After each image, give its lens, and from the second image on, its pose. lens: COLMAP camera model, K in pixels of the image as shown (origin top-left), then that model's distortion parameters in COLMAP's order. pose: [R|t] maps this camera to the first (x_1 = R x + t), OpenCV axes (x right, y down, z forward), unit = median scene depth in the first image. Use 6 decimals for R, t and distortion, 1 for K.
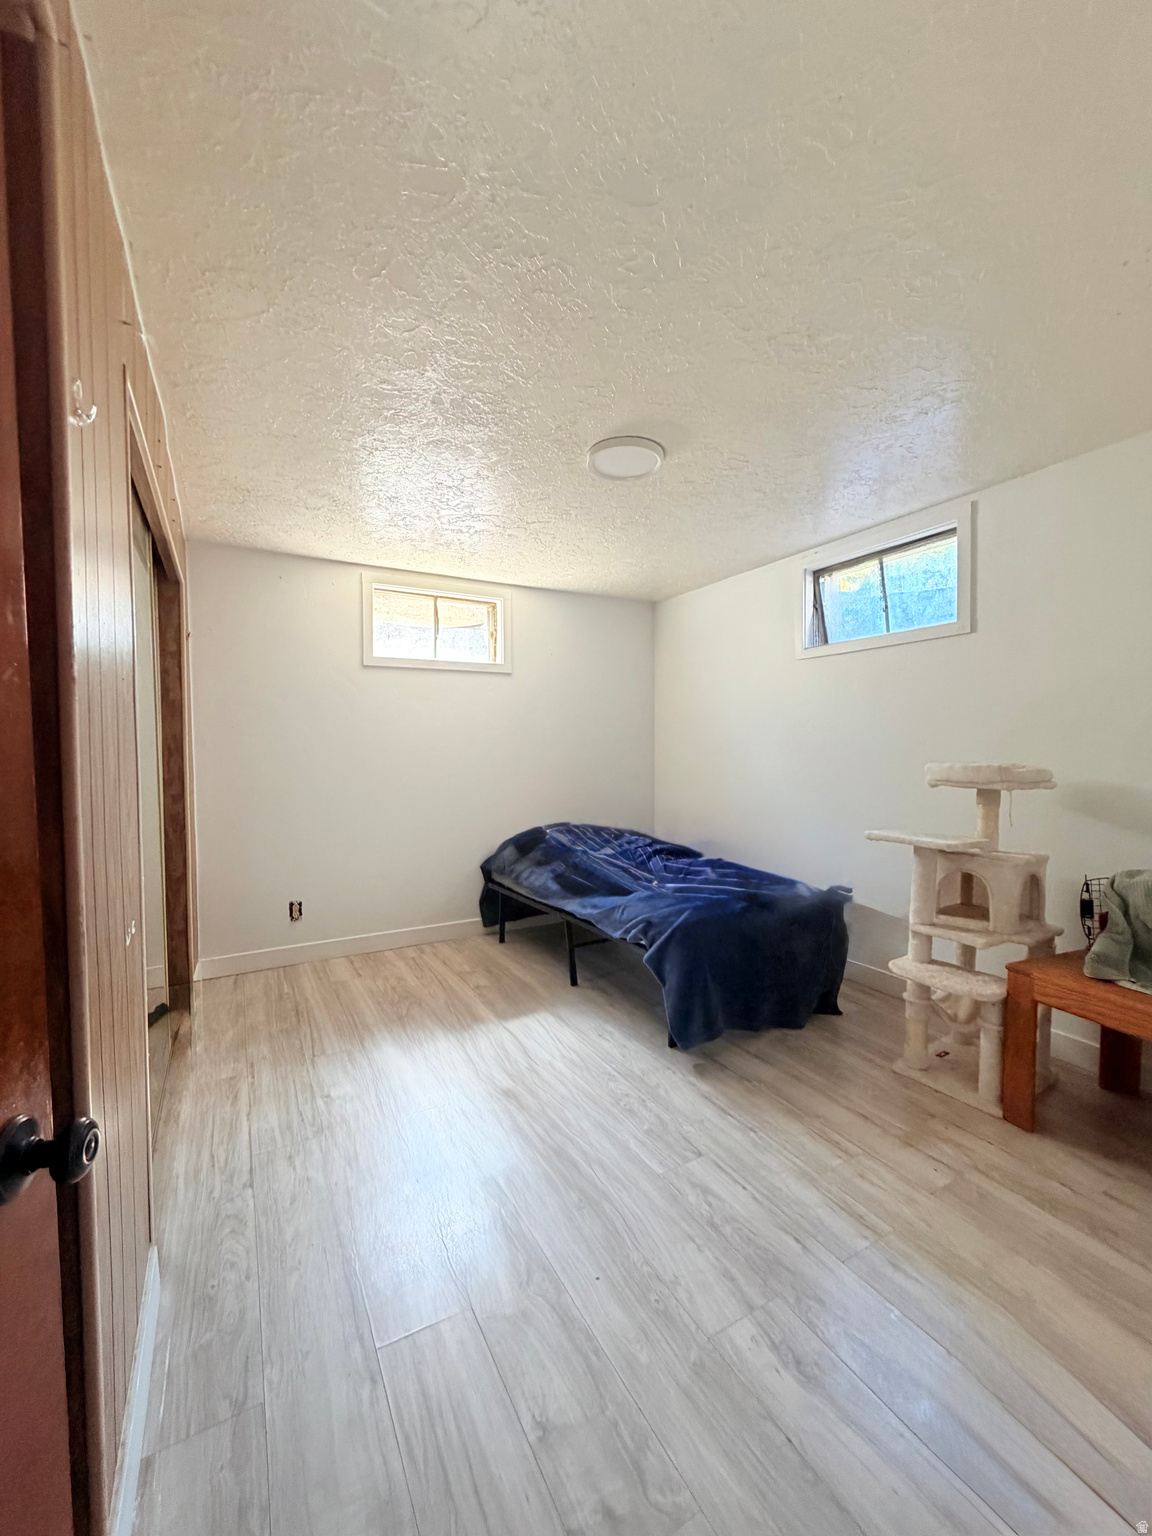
lens RADIAL K [[611.9, 0, 576.0], [0, 611.9, 768.0], [0, 0, 1]] dist [-0.001552, 0.000223]
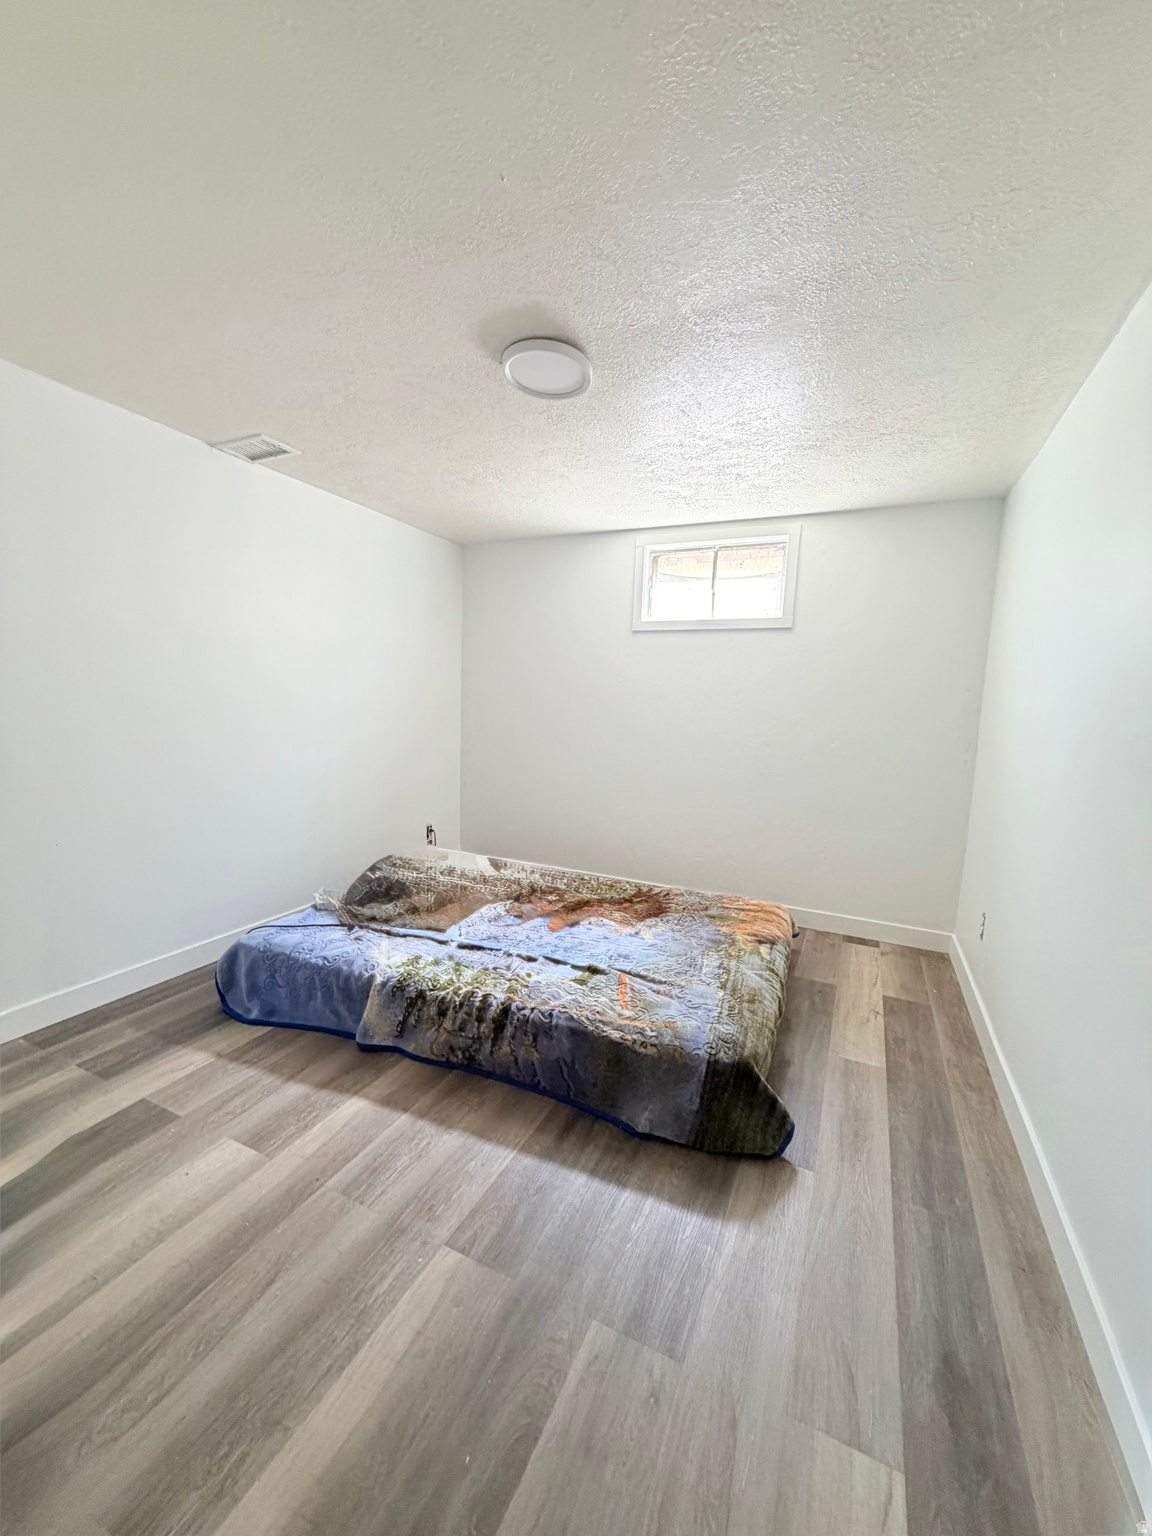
lens RADIAL K [[611.9, 0, 576.0], [0, 611.9, 768.0], [0, 0, 1]] dist [-0.001552, 0.000223]
pose [[0.567689, 0.098178, -0.817368, 0.454571], [-0.081051, 0.994705, 0.063187, 0.003926], [0.819244, 0.030378, 0.572640, 0.334792]]
